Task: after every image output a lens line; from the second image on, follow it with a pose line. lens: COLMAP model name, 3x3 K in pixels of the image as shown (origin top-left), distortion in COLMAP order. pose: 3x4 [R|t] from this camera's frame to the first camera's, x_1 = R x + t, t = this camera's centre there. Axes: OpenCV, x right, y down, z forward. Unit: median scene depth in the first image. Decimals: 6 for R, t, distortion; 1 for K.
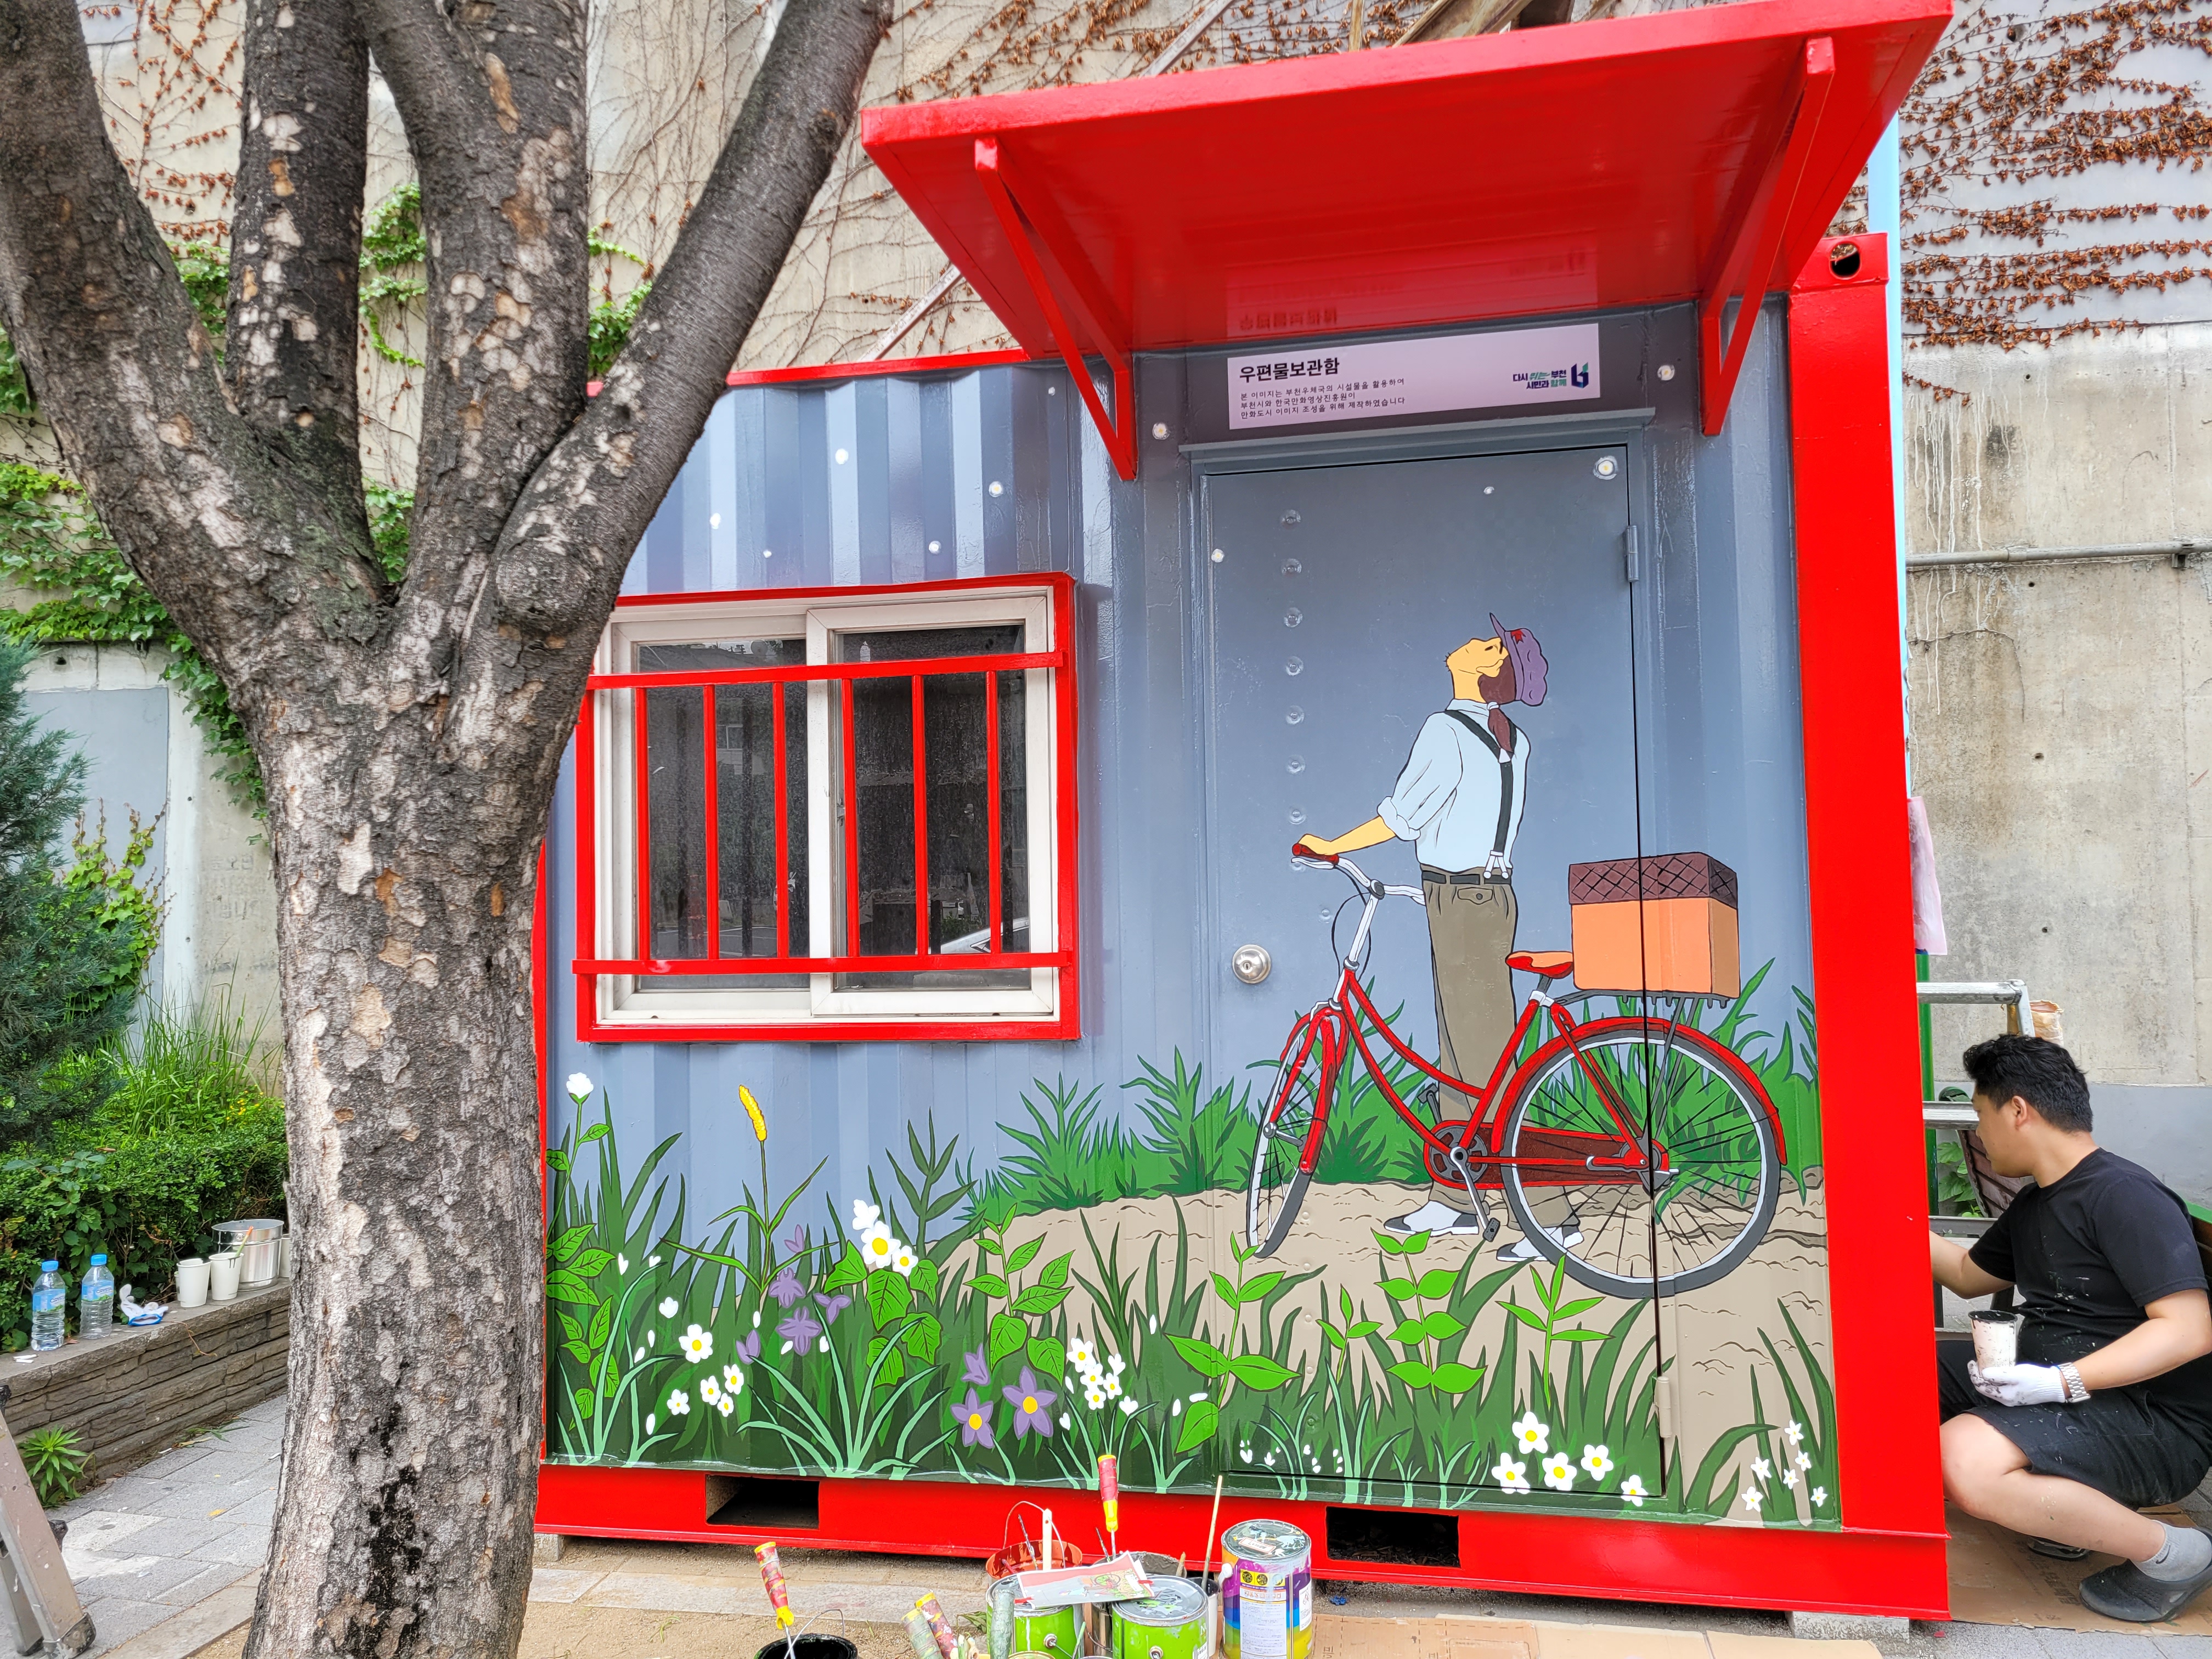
lens RADIAL K [[1647.7, 0, 1113.6], [0, 1647.7, 826.0], [0, 0, 1]] dist [0.070928, -0.057170]
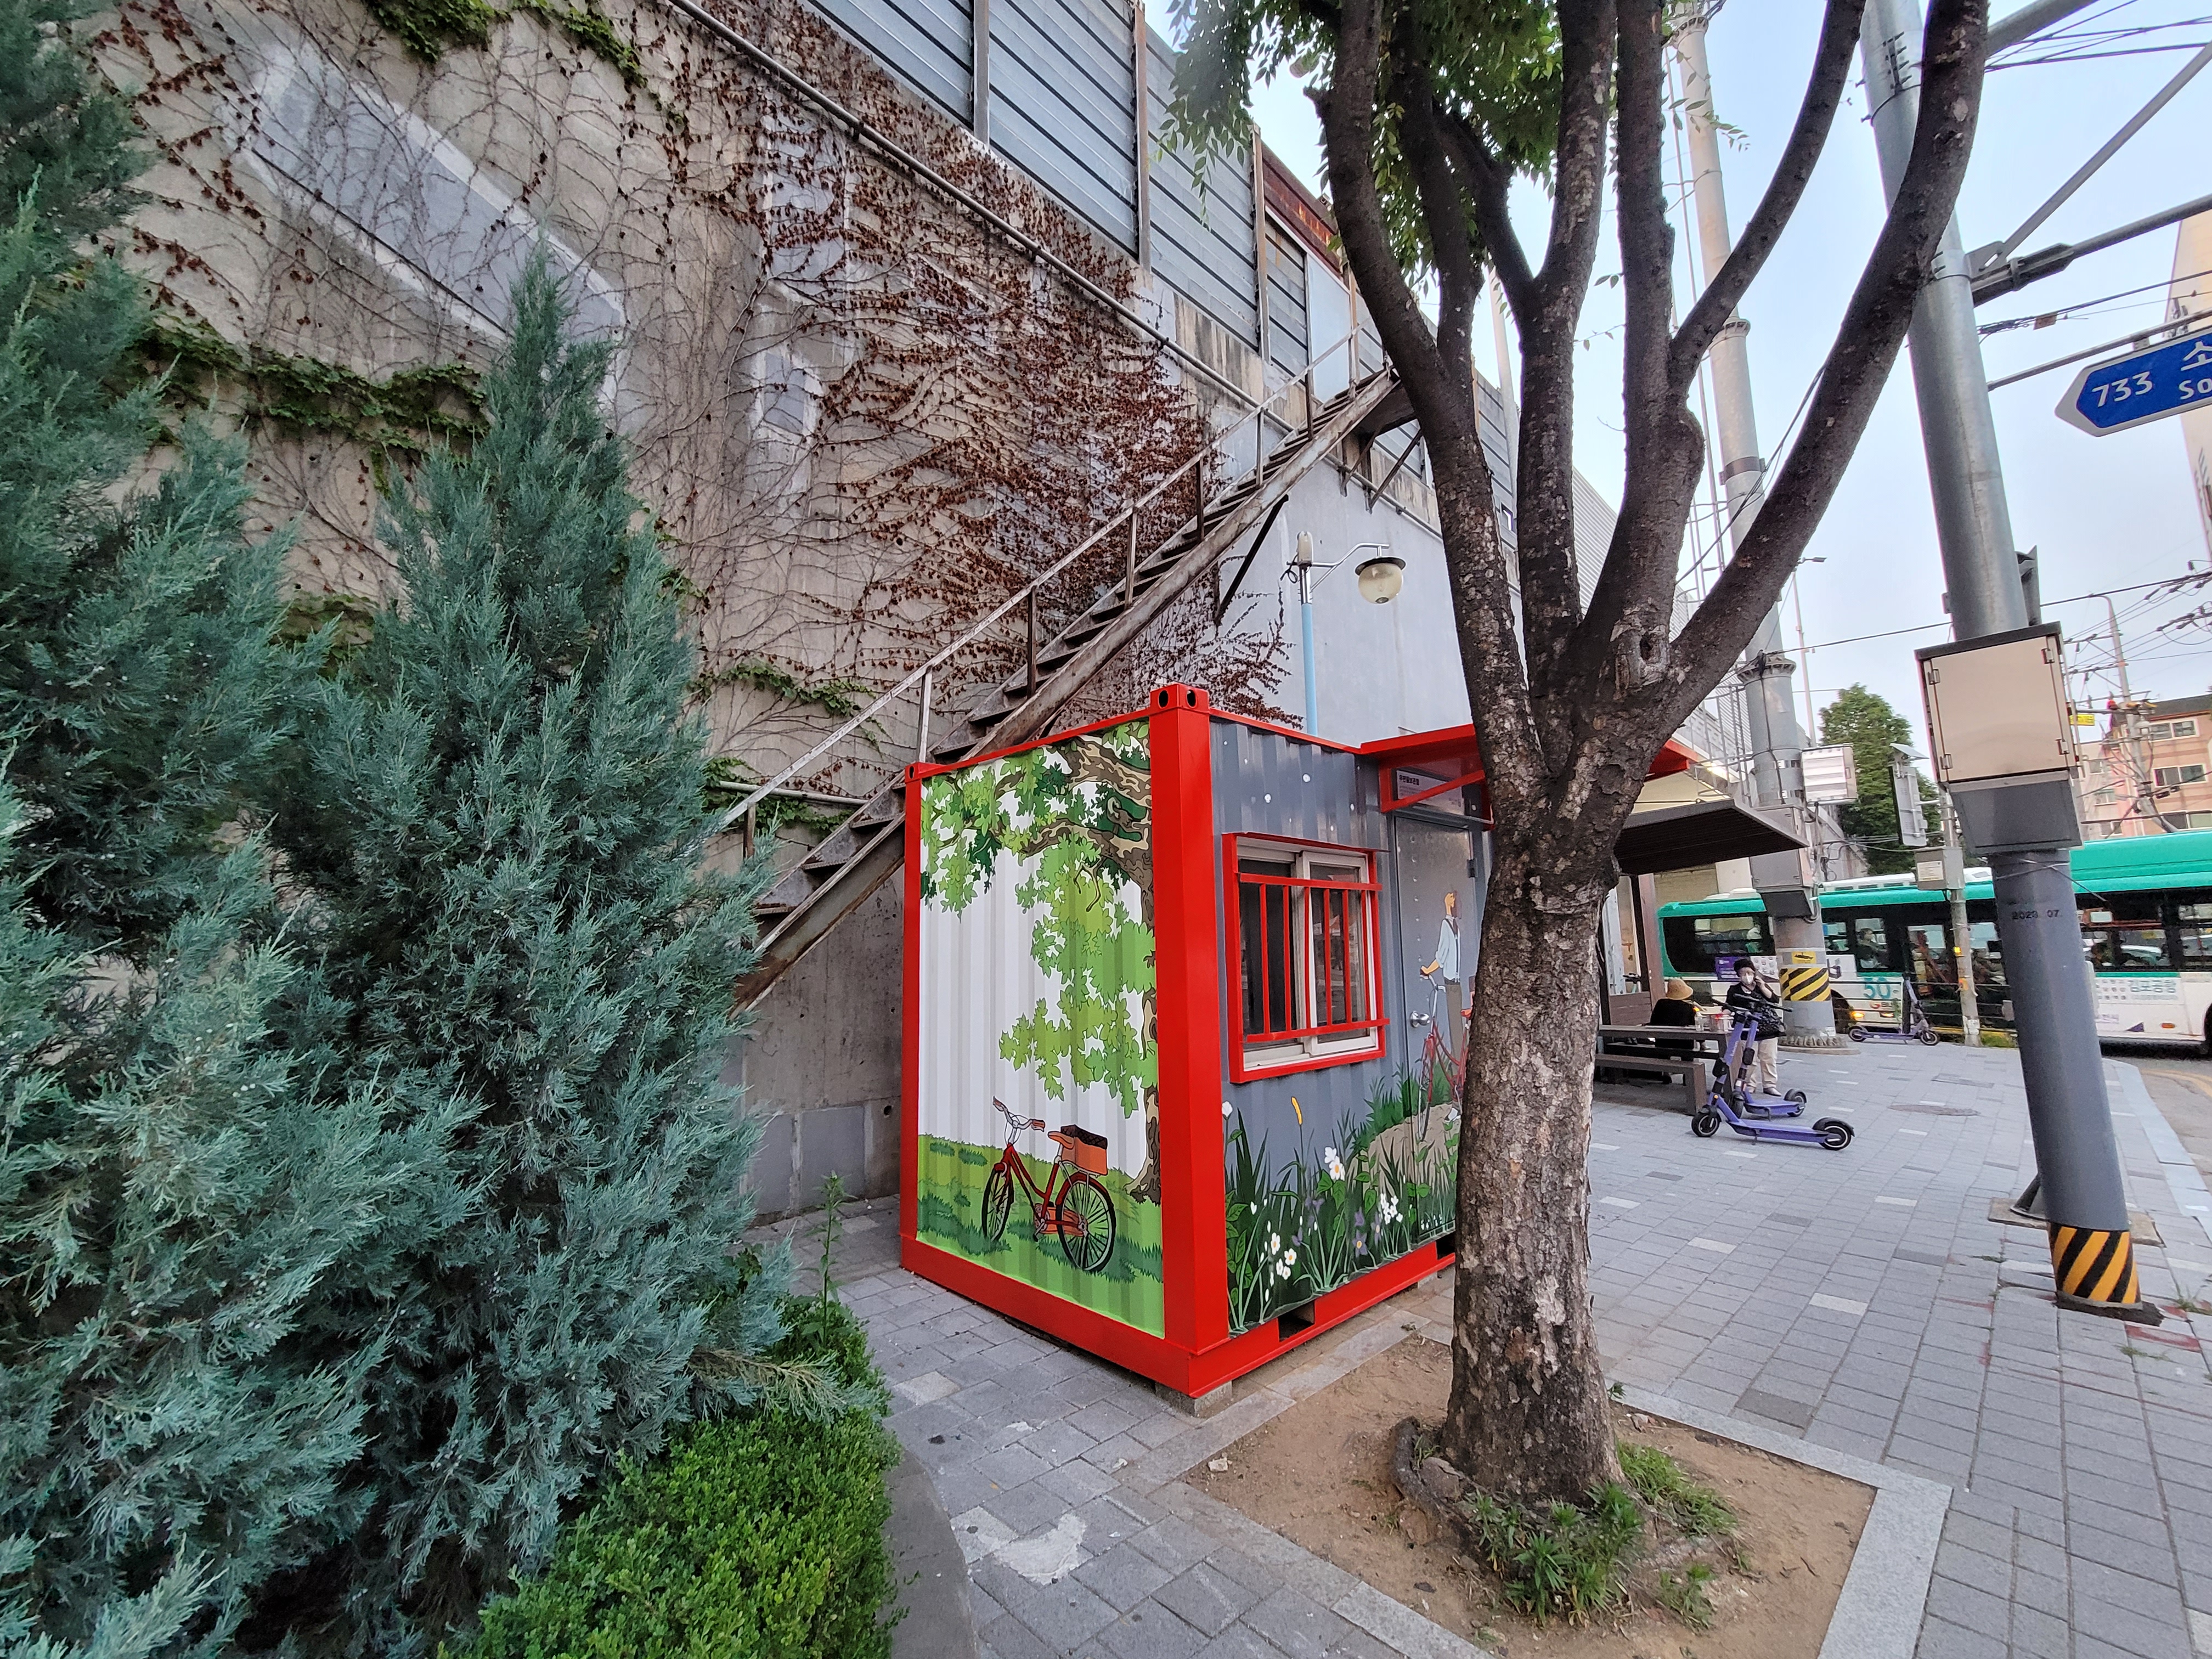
lens RADIAL K [[901.1, 0, 1083.4], [0, 901.1, 845.1], [0, 0, 1]] dist [-0.000497, -0.000340]
pose [[0.583907, 0.107121, 0.804722, -1.398255], [-0.033524, 0.993592, -0.107938, -0.012804], [-0.811128, 0.036048, 0.583757, 0.659314]]
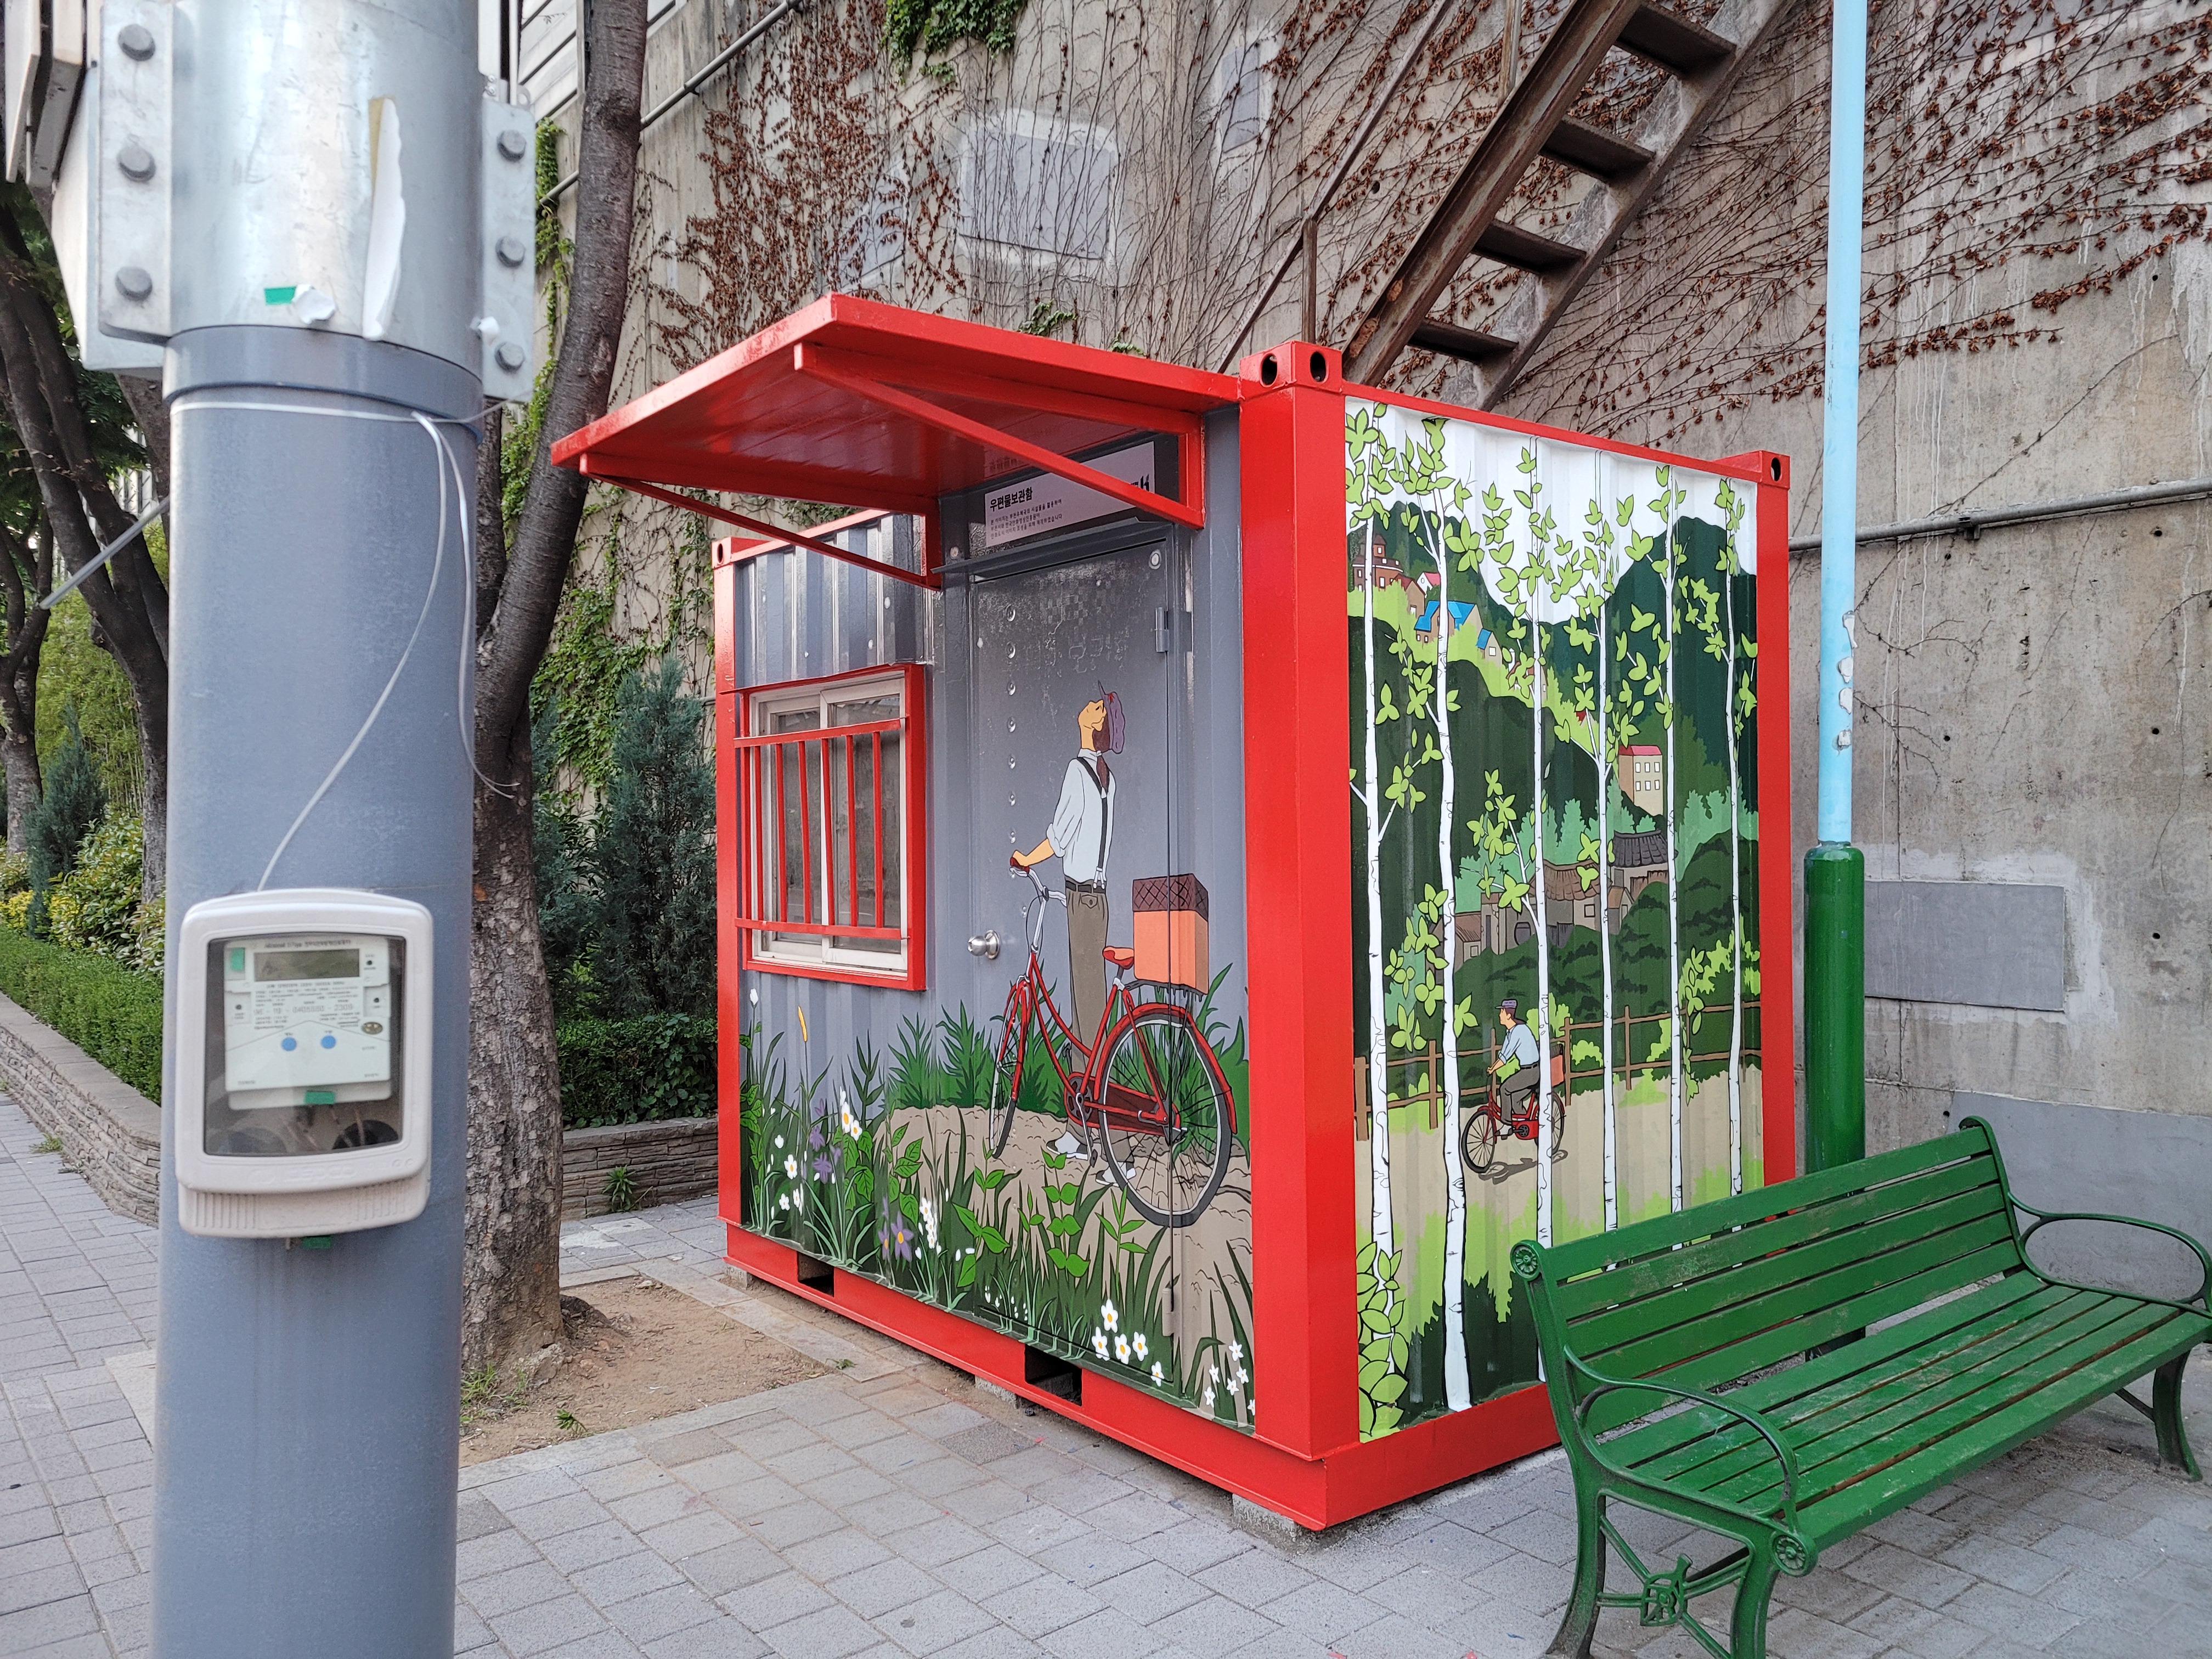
lens RADIAL K [[1647.7, 0, 1103.3], [0, 1647.7, 828.3], [0, 0, 1]] dist [0.070928, -0.057170]
pose [[0.757618, 0.008279, -0.652645, 1.121450], [0.024430, 0.998859, 0.041030, -0.070835], [0.652240, -0.047029, 0.756552, 0.037951]]
